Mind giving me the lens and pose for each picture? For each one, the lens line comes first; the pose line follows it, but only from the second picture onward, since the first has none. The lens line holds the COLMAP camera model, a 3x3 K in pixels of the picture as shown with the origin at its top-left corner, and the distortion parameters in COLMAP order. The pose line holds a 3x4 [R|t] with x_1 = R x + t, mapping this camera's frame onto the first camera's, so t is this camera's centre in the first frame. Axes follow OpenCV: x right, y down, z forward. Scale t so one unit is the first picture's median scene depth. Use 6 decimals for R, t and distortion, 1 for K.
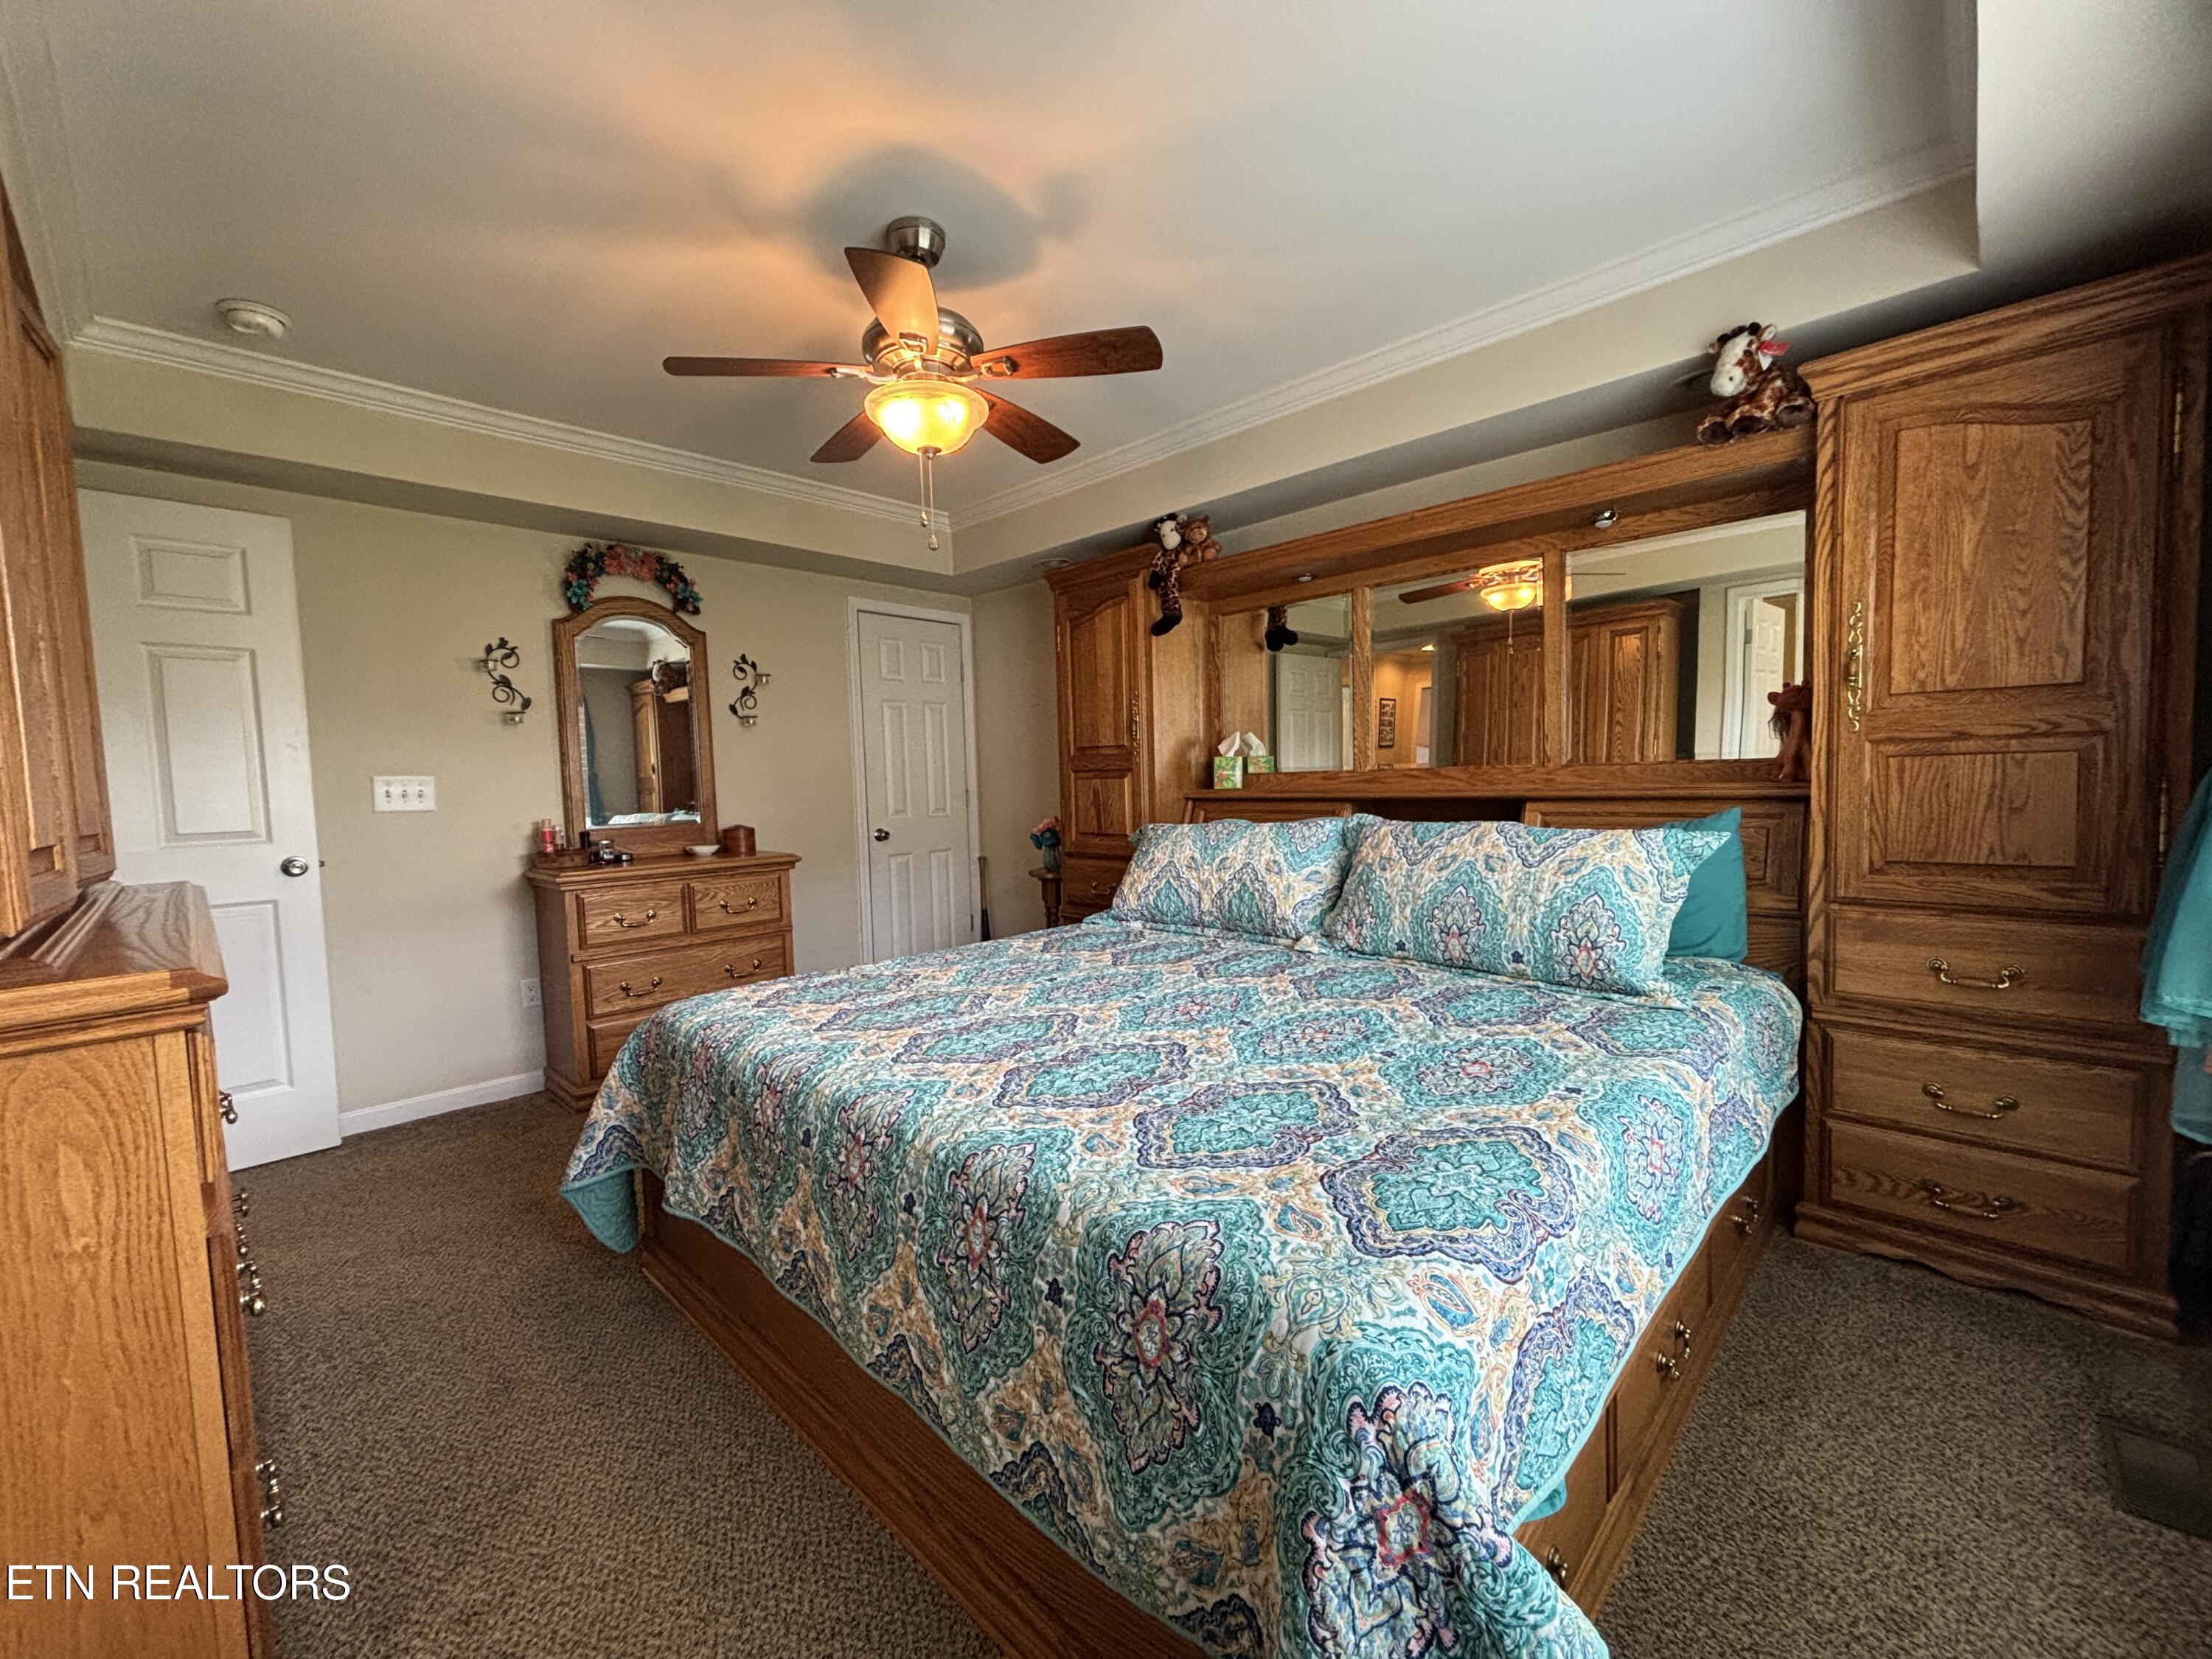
lens RADIAL K [[896.4, 0, 1102.6], [0, 896.4, 832.6], [0, 0, 1]] dist [0.006218, -0.002111]
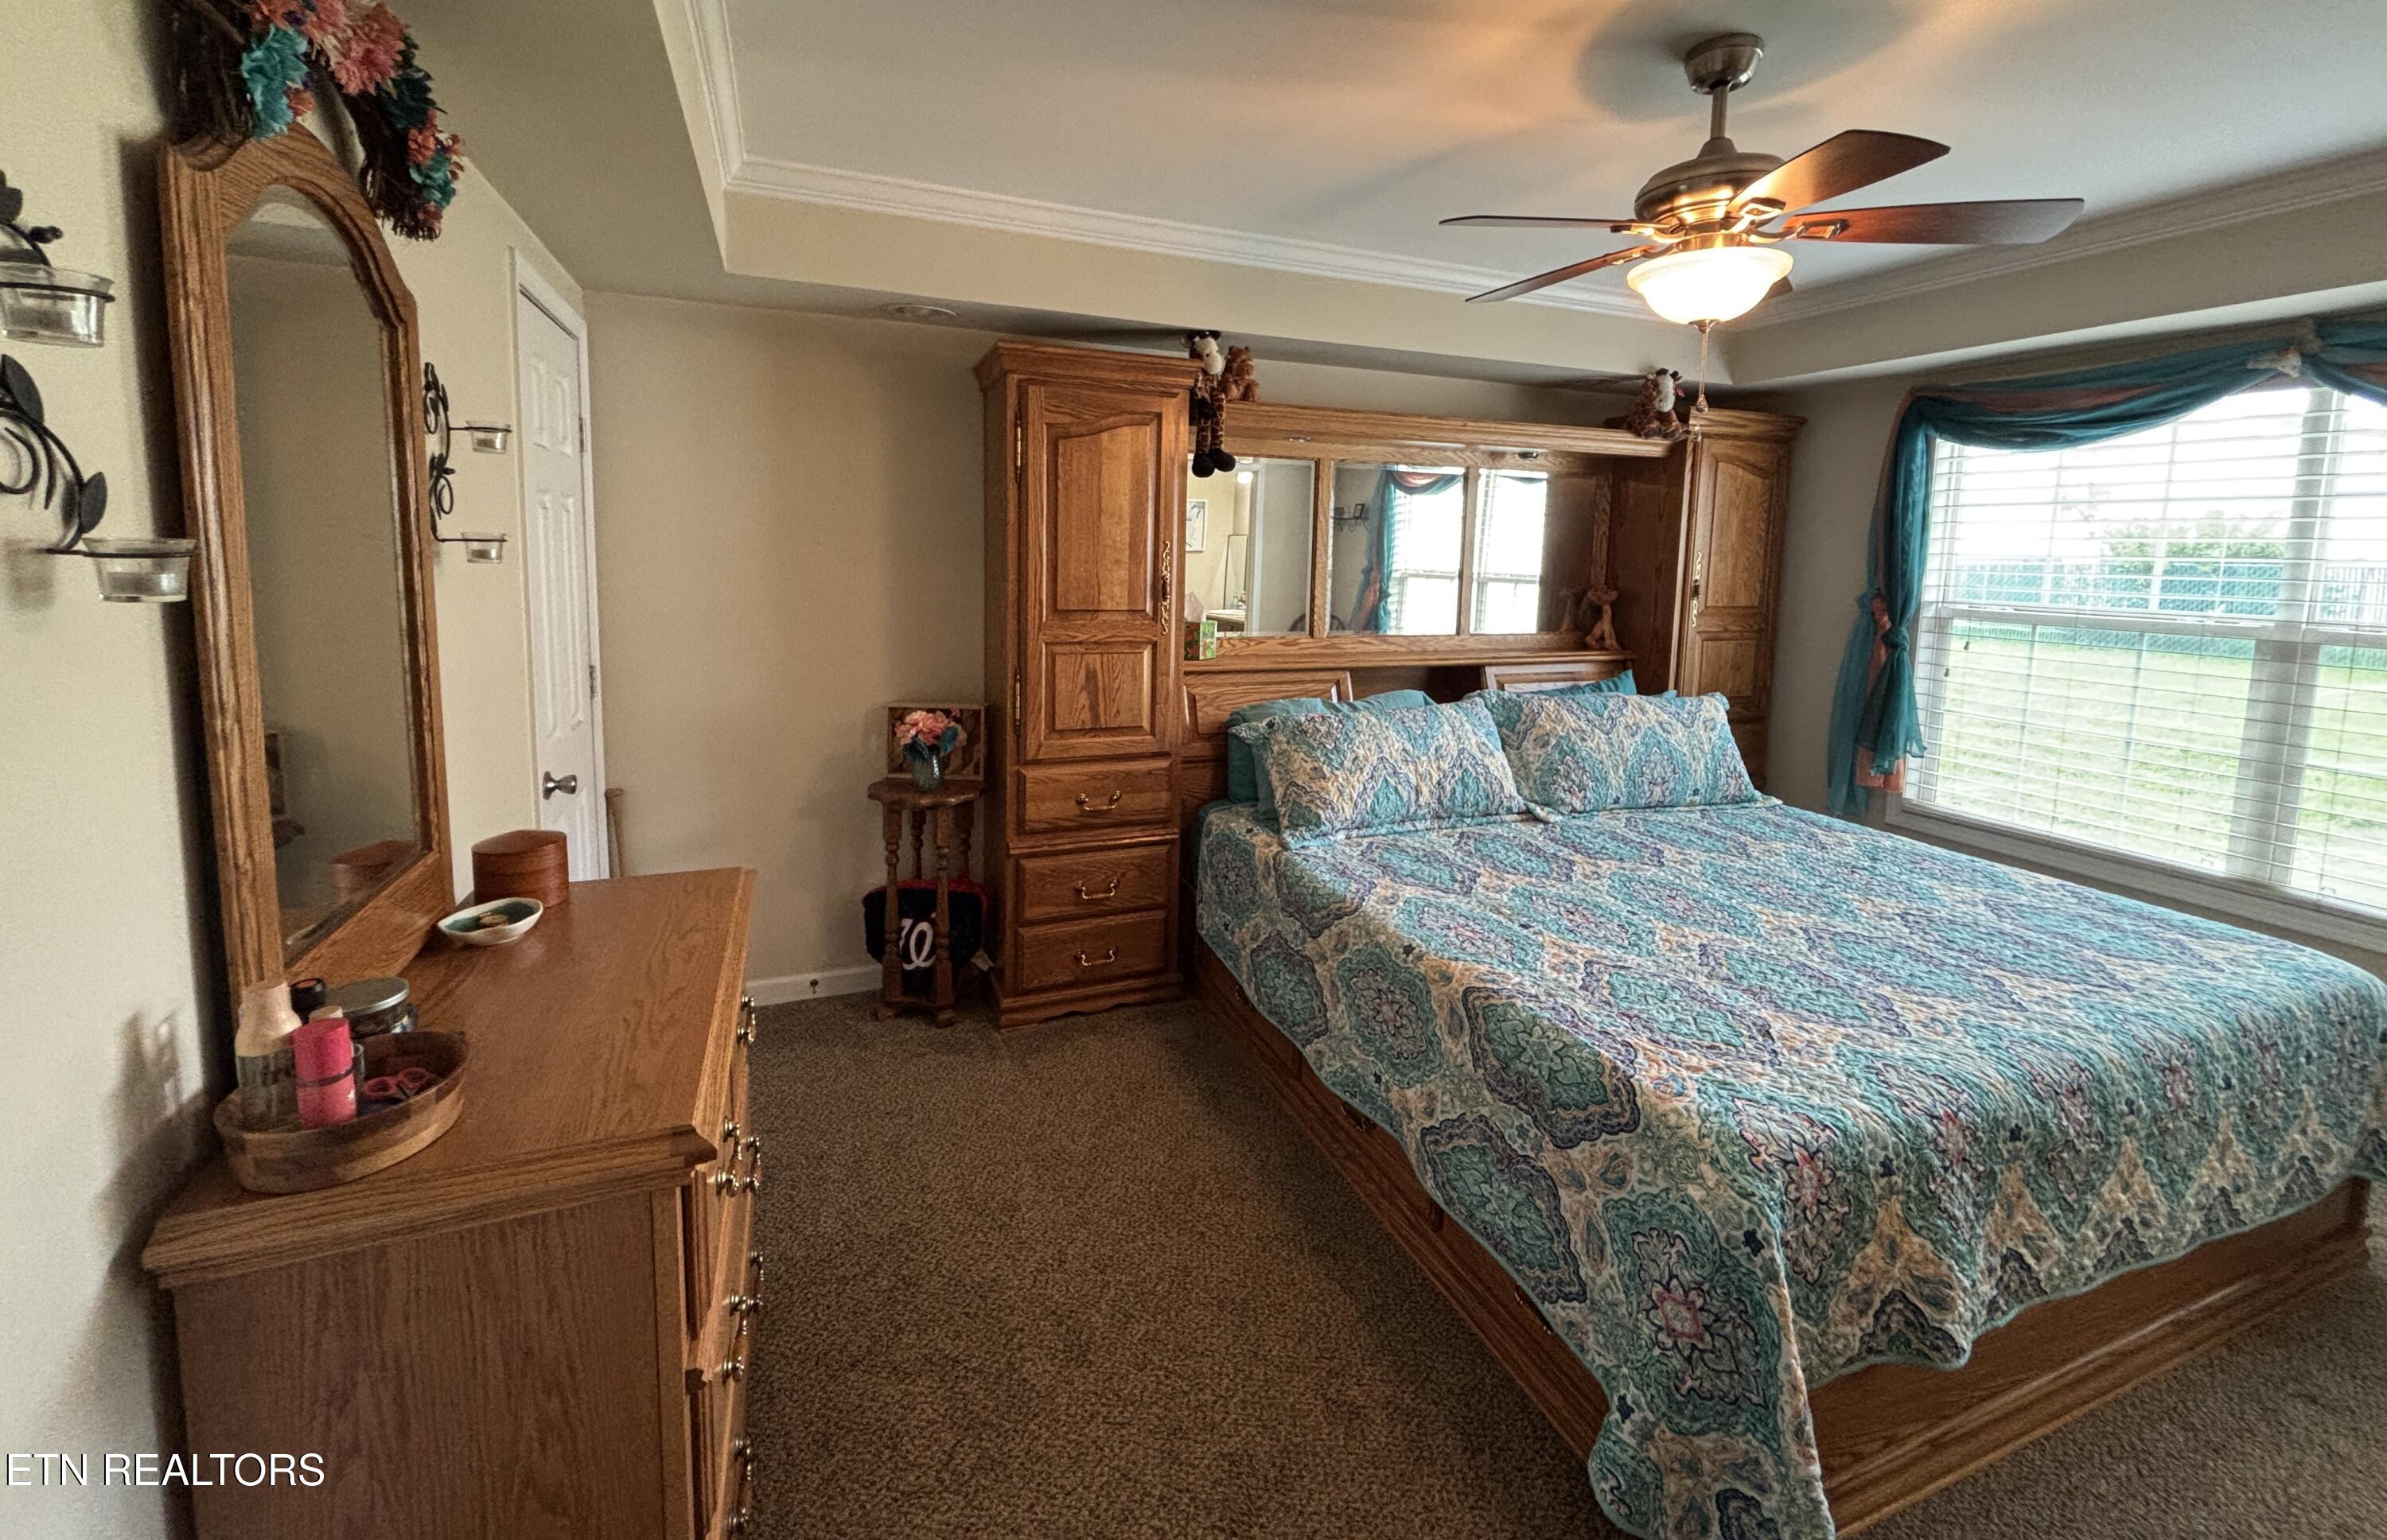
lens RADIAL K [[974.6, 0, 1184.4], [0, 974.6, 640.8], [0, 0, 1]] dist [0.002687, 0.004150]
pose [[0.397159, -0.055541, 0.916067, -0.793521], [0.021521, 0.998456, 0.051206, -0.124180], [-0.917497, -0.000623, 0.397742, 0.697659]]
